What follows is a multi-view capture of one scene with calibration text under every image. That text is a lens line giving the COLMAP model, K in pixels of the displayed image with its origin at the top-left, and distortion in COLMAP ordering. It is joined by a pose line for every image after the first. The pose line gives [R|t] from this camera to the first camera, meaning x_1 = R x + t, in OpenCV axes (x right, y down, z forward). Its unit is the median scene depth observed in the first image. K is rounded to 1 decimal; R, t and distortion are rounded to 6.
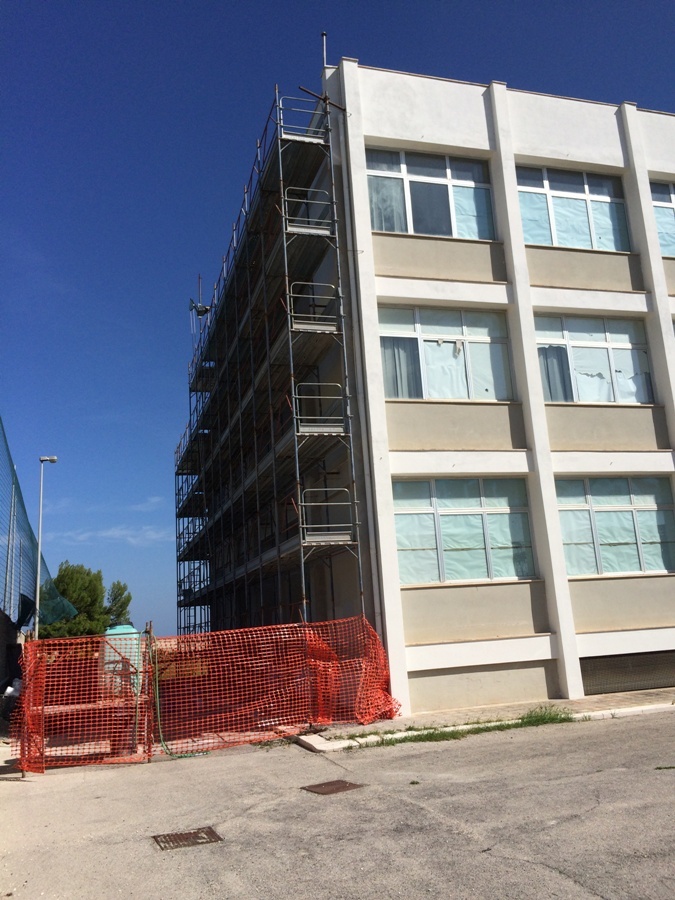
lens RADIAL K [[758.0, 0, 337.5], [0, 758.0, 450.0], [0, 0, 1]] dist [-0.003569, -0.006564]
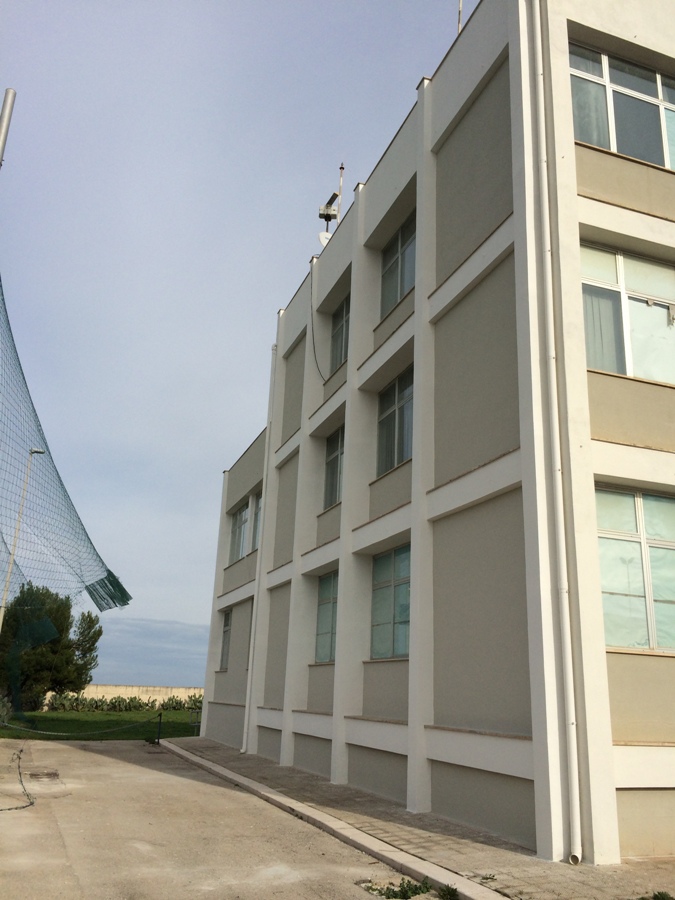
lens RADIAL K [[754.0, 0, 337.5], [0, 754.0, 450.0], [0, 0, 1]] dist [0.000951, 0.001234]
pose [[0.991655, 0.125451, 0.029708, -0.147793], [-0.122434, 0.988588, -0.087772, 0.084566], [-0.040380, 0.083403, 0.995697, 0.317763]]
